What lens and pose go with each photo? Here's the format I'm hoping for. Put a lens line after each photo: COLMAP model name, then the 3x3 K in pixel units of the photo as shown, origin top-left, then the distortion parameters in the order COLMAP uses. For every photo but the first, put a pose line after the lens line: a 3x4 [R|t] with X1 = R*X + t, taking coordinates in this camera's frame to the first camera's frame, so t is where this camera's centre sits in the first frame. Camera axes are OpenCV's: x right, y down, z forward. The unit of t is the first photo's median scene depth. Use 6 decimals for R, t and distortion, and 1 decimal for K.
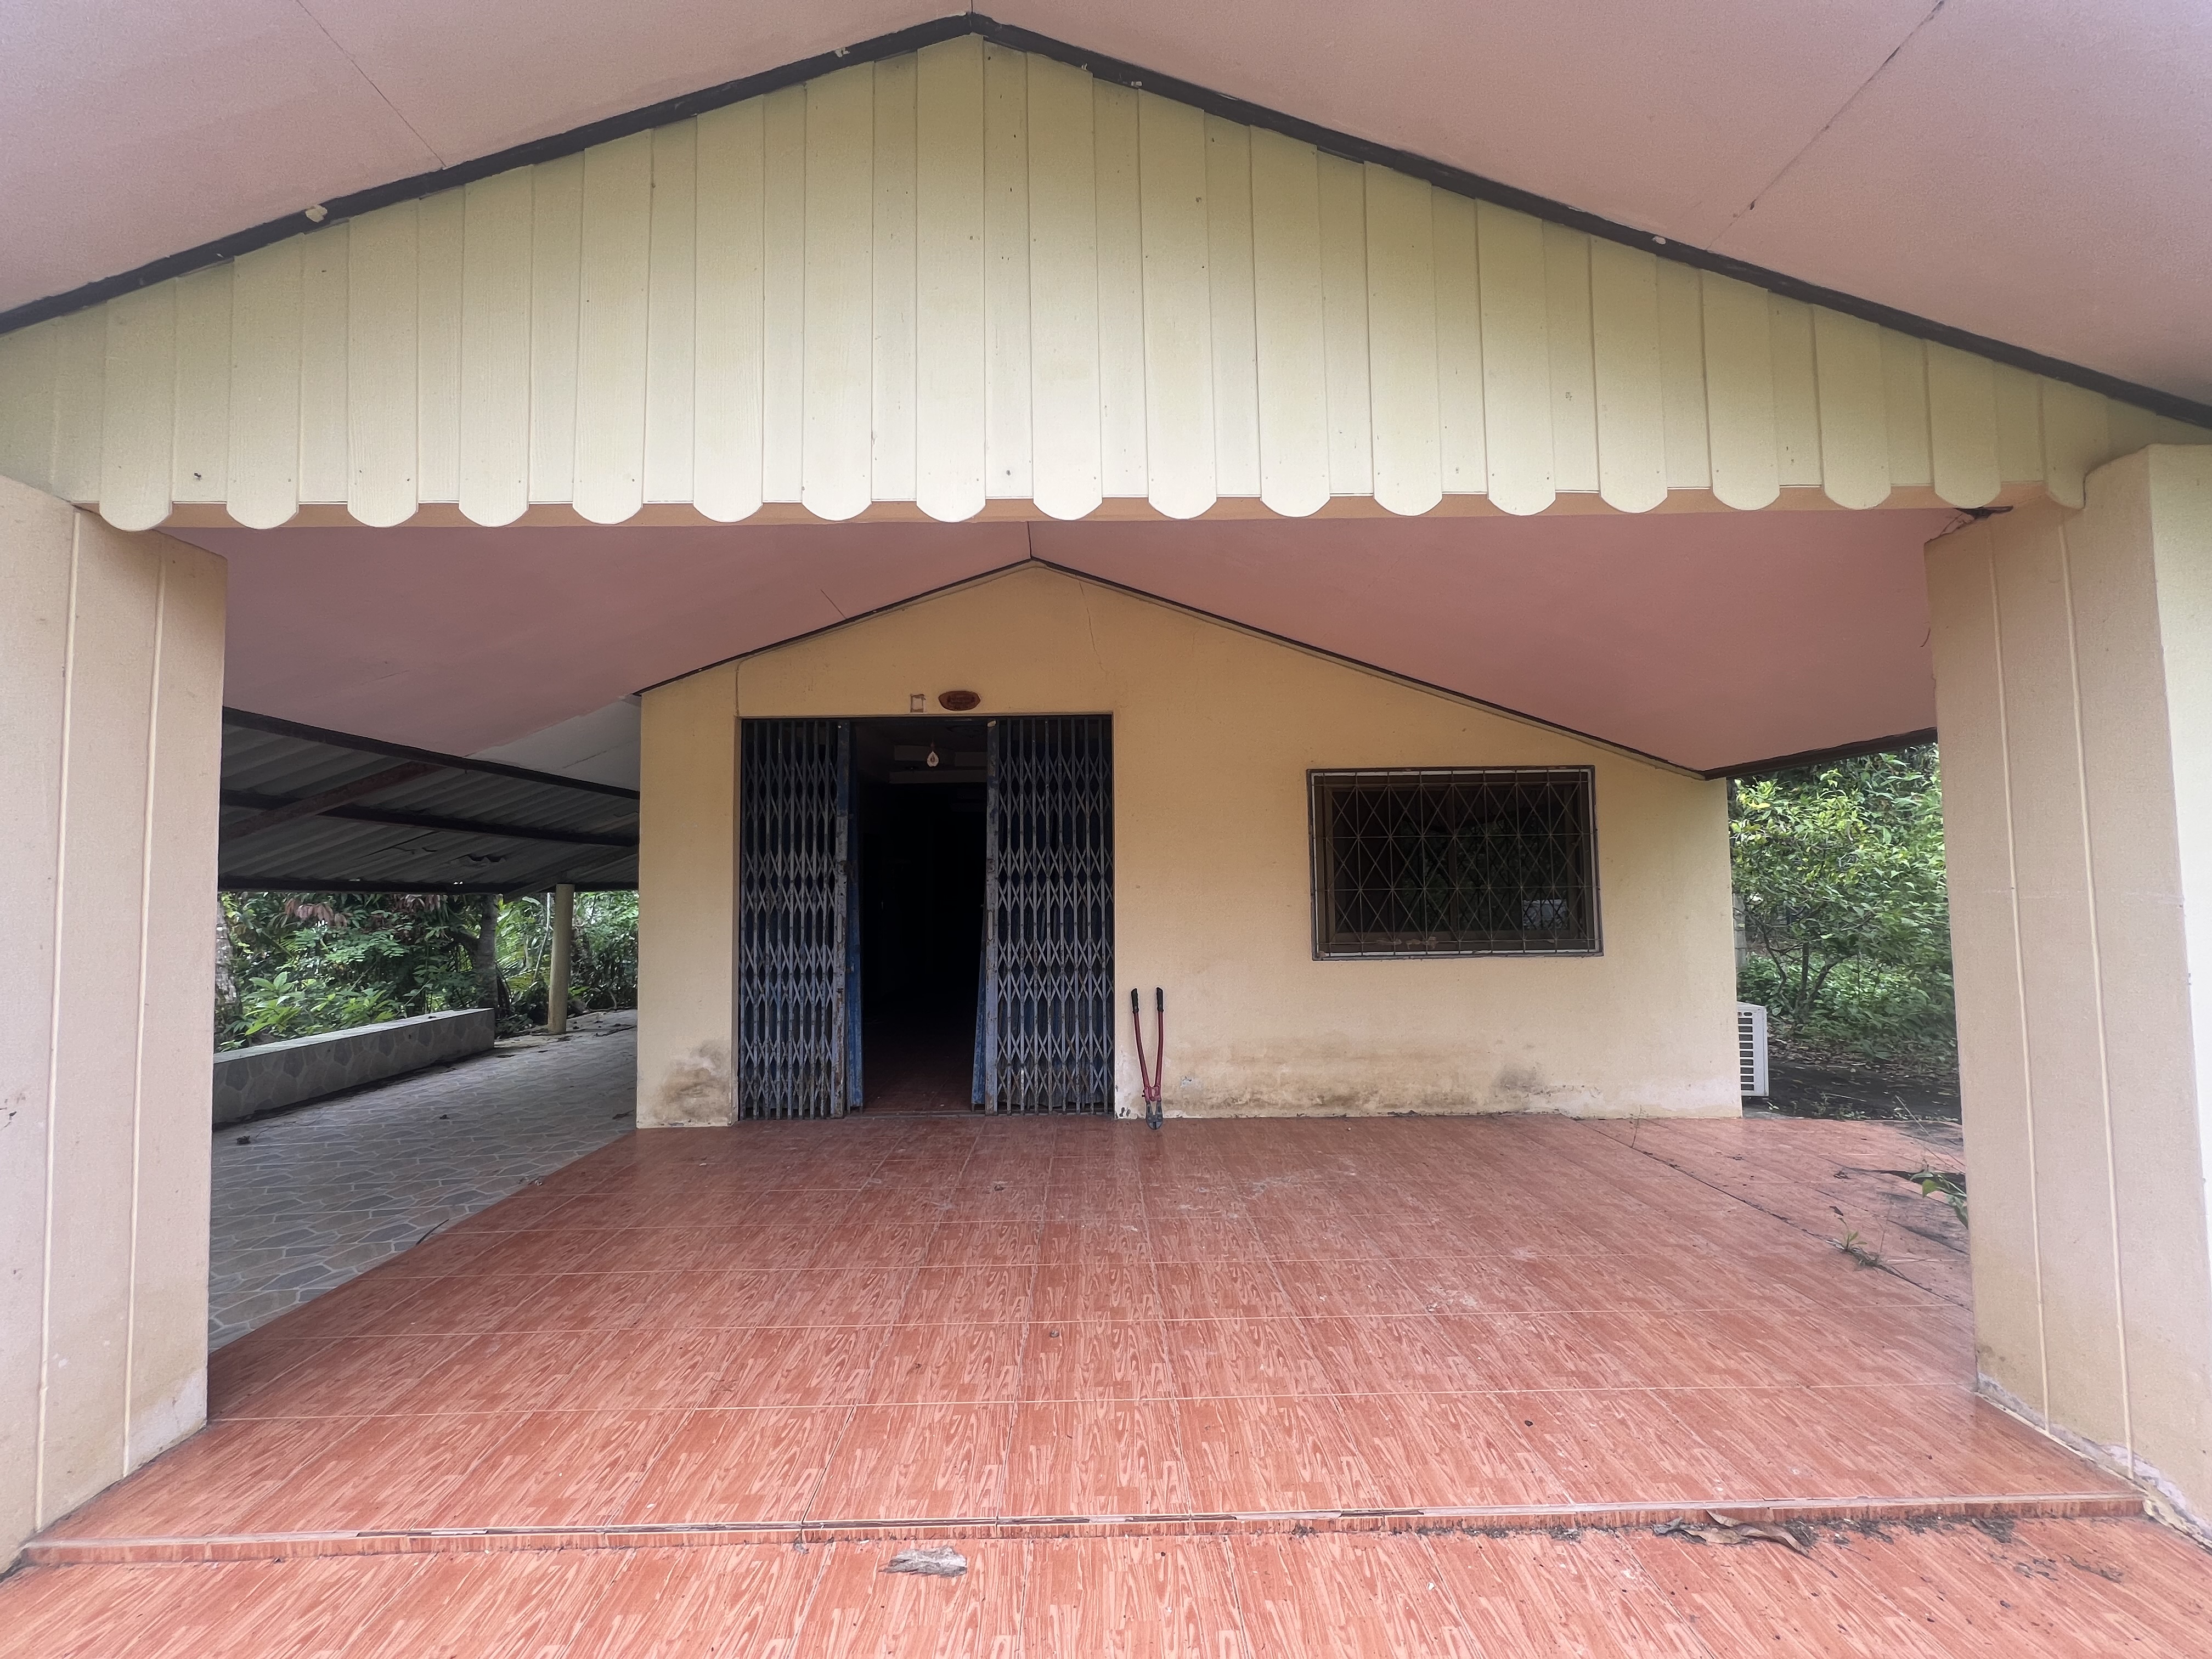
lens RADIAL K [[879.6, 0, 1099.3], [0, 879.6, 836.5], [0, 0, 1]] dist [-0.002406, 0.000042]
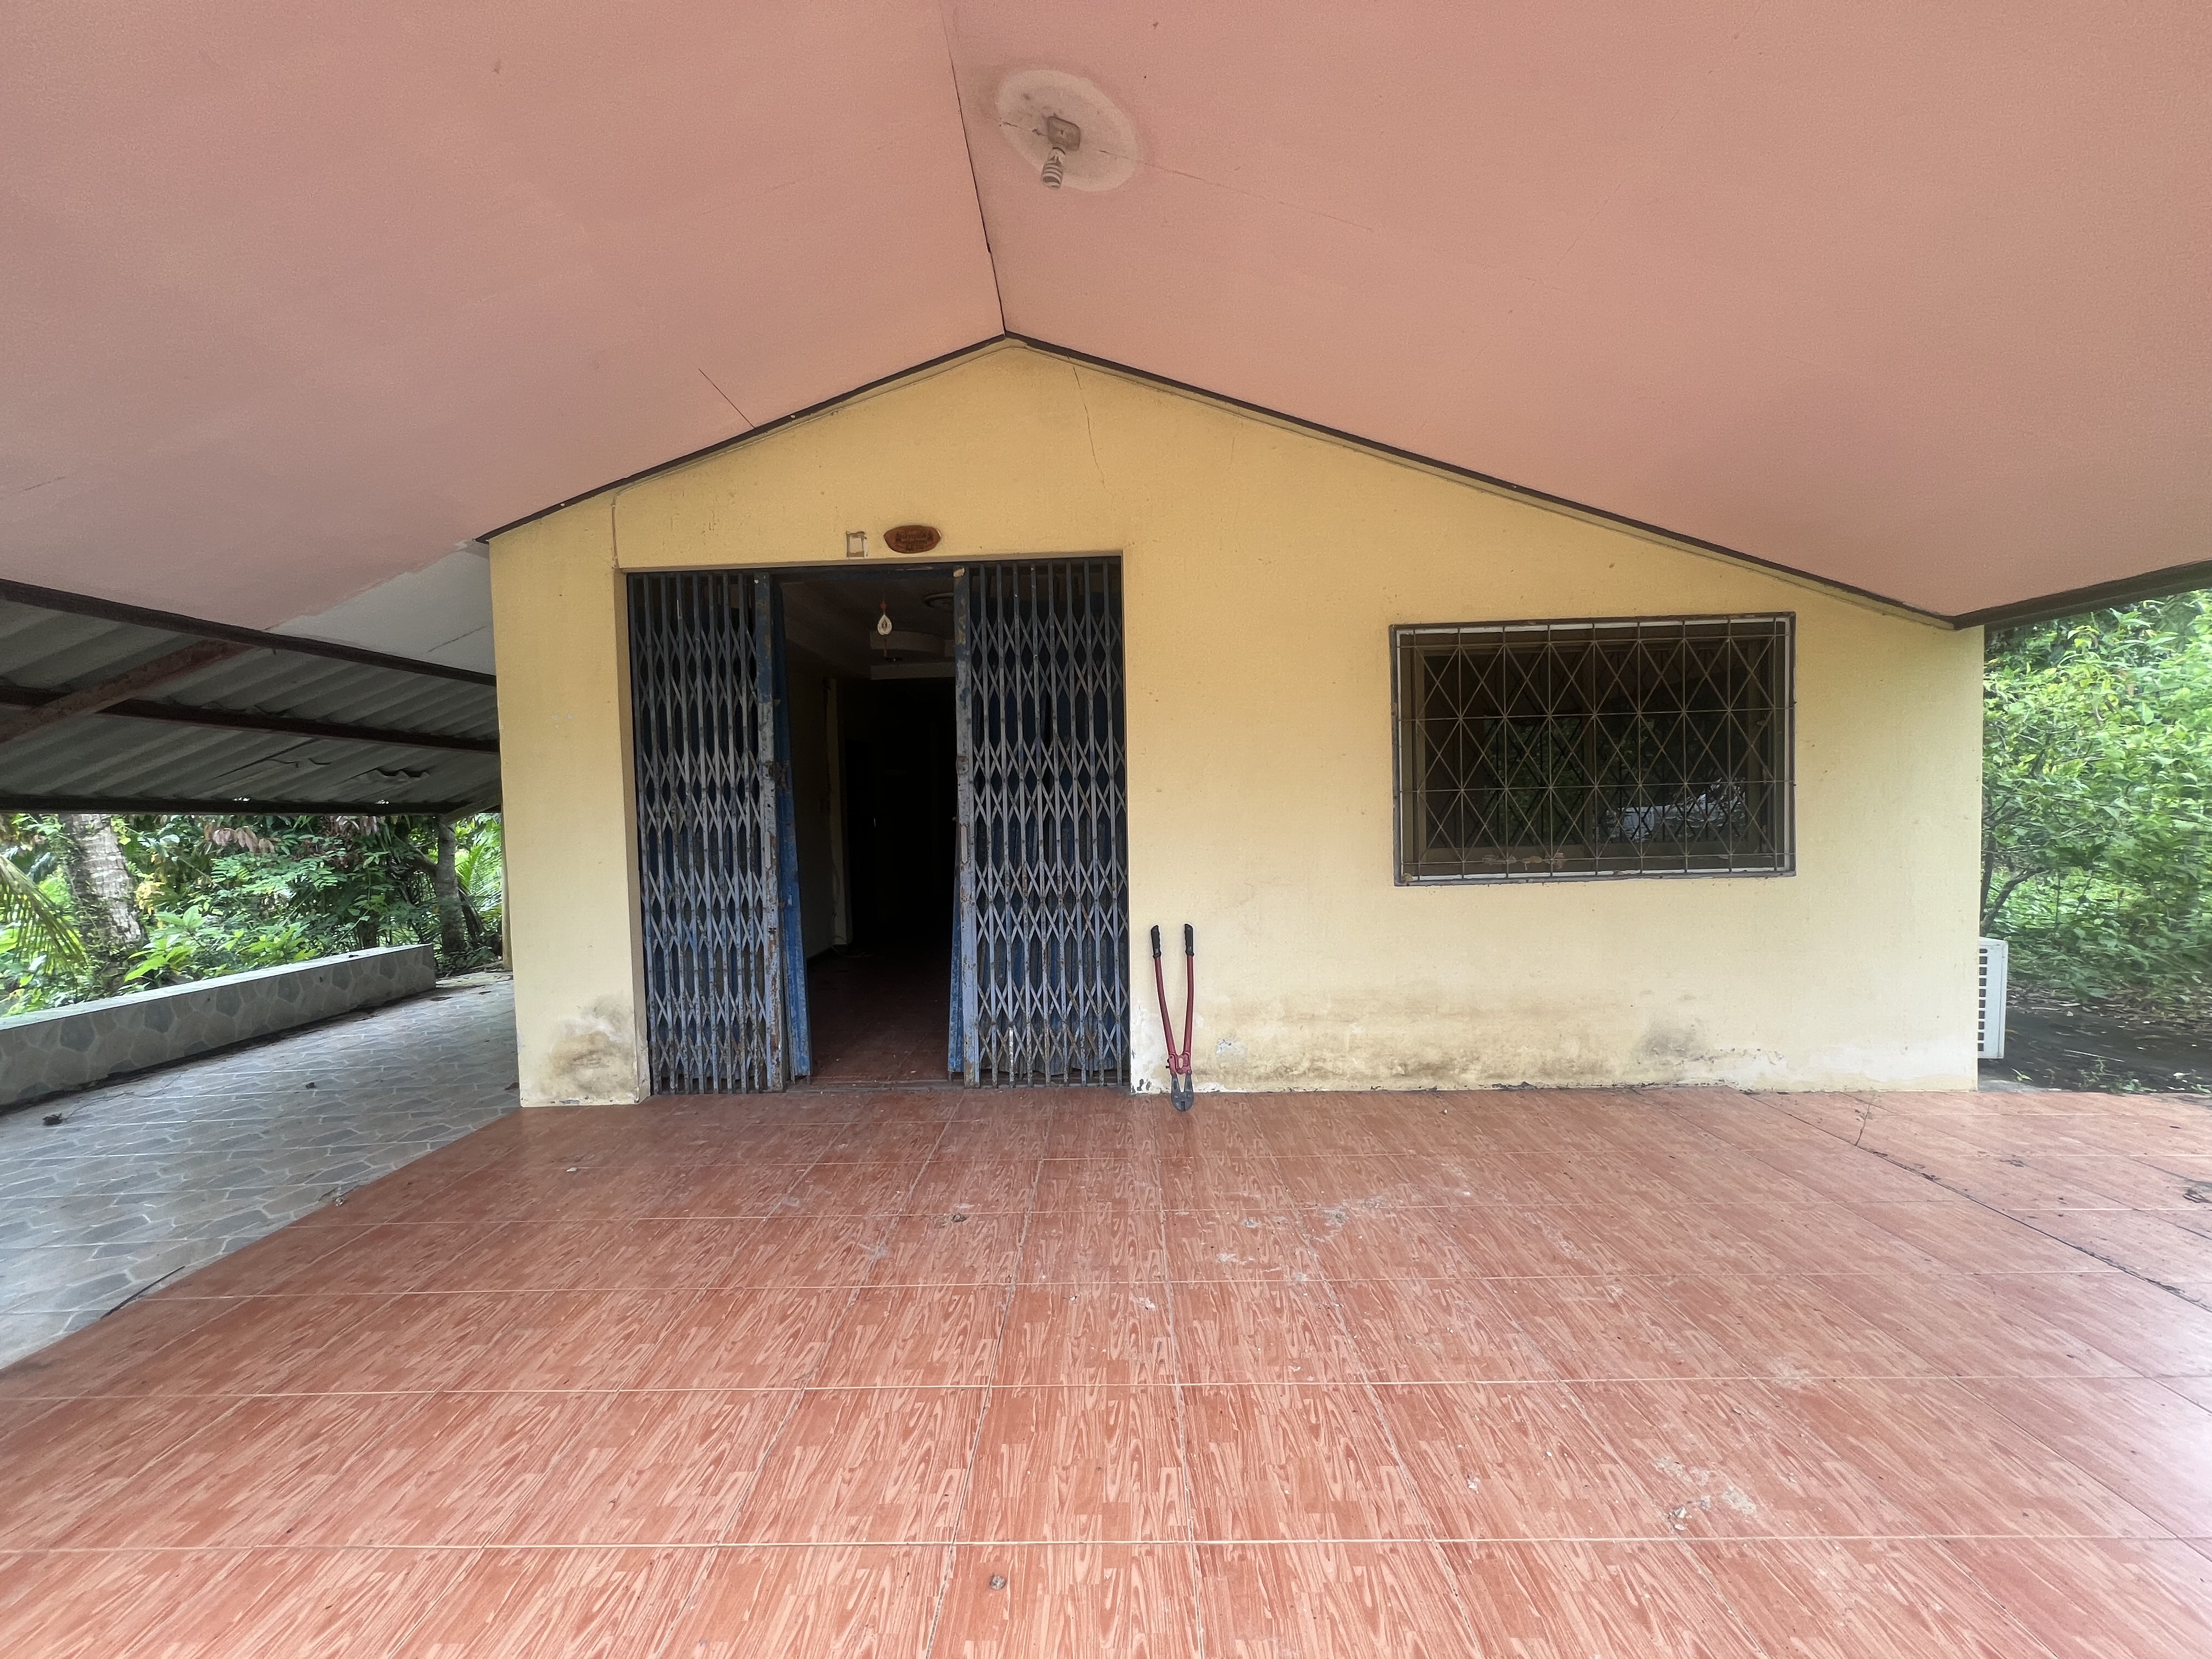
lens RADIAL K [[879.6, 0, 1106.2], [0, 879.6, 836.8], [0, 0, 1]] dist [-0.002406, 0.000042]
pose [[0.999566, -0.011912, -0.026931, 0.019252], [0.014414, 0.995401, 0.094703, 0.025400], [0.025679, -0.095050, 0.995141, 0.255911]]
